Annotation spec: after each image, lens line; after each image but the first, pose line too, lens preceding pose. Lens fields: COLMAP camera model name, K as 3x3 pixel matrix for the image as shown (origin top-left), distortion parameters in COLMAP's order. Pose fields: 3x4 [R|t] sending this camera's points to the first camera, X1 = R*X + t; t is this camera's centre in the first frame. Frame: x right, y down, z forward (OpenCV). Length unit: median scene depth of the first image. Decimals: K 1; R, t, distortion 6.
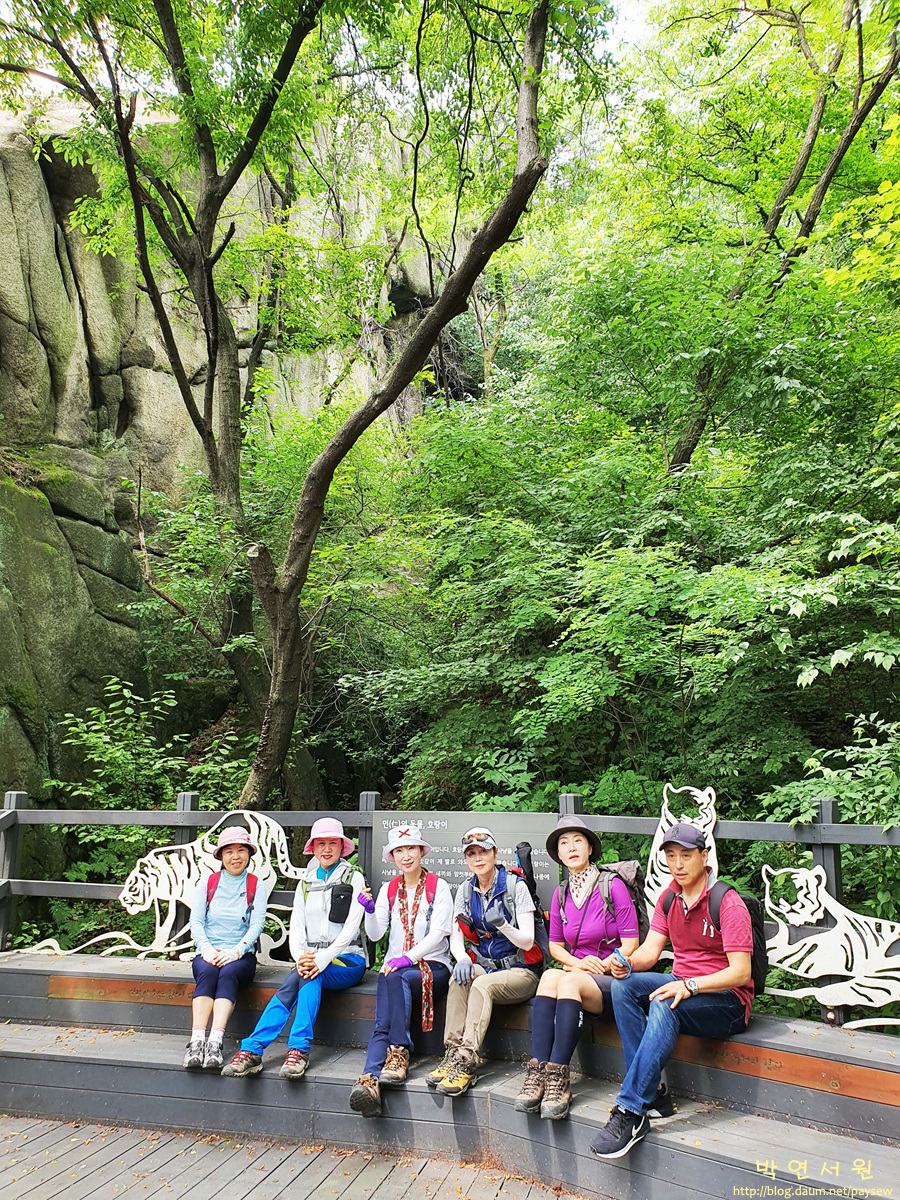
lens RADIAL K [[932.5, 0, 431.1], [0, 932.5, 599.7], [0, 0, 1]] dist [-0.007278, 0.042605]
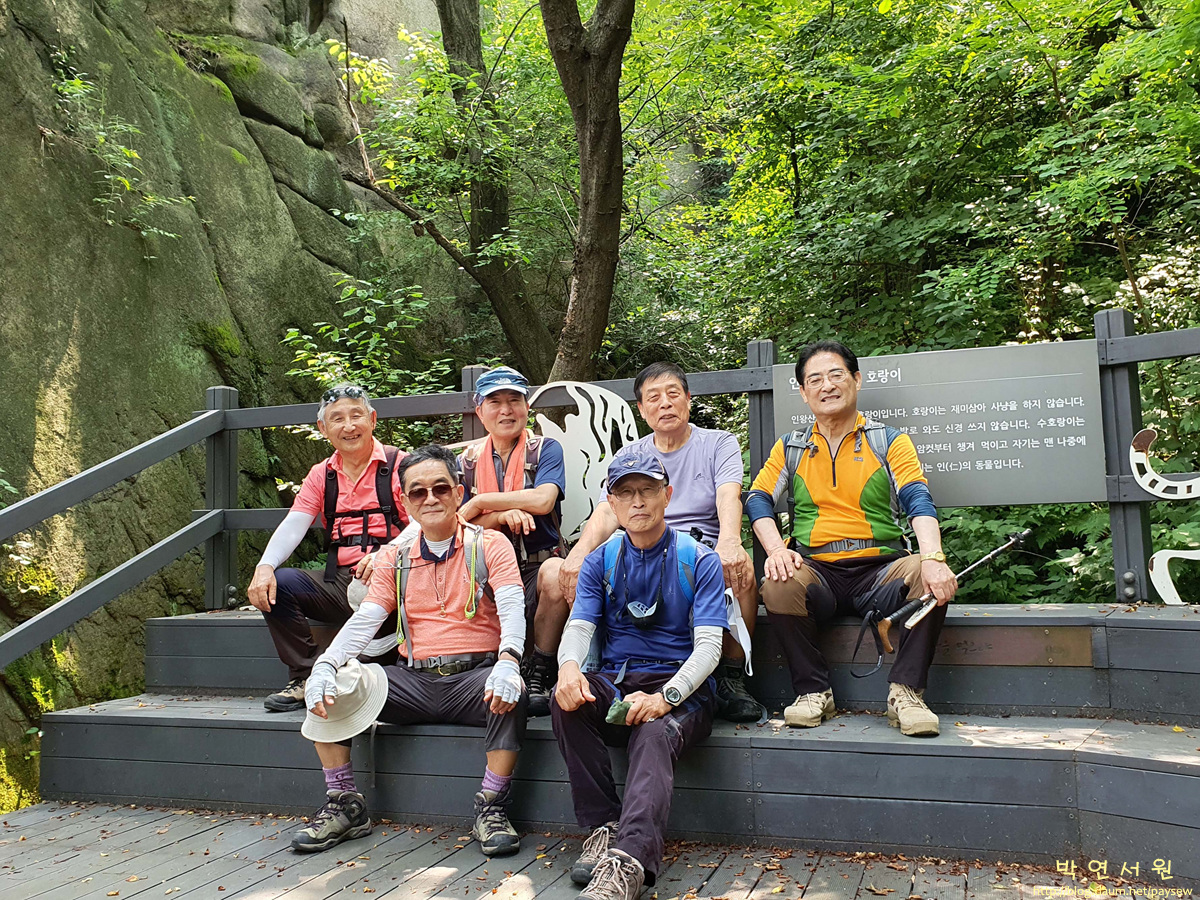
lens RADIAL K [[1072.3, 0, 595.7], [0, 1072.3, 430.8], [0, 0, 1]] dist [-0.004045, 0.066036]
pose [[0.996310, -0.042268, -0.074698, -0.063672], [0.049669, 0.993729, 0.100177, 0.094436], [0.069995, -0.103517, 0.992162, 0.130862]]
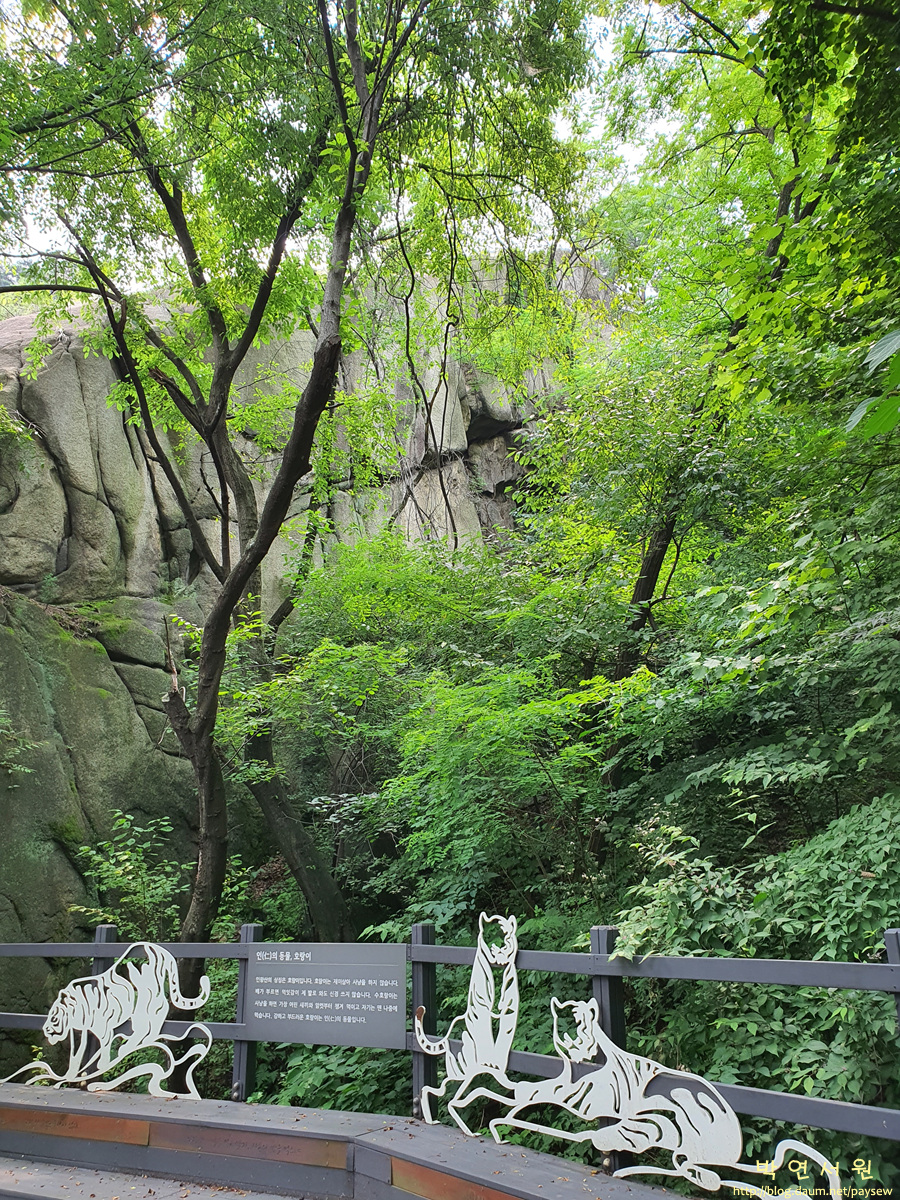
lens RADIAL K [[932.5, 0, 431.1], [0, 932.5, 599.7], [0, 0, 1]] dist [-0.007278, 0.042605]
pose [[0.981188, -0.073023, -0.178709, 0.173021], [0.050979, 0.990849, -0.124979, -0.006514], [0.186200, 0.113517, 0.975932, -0.014577]]
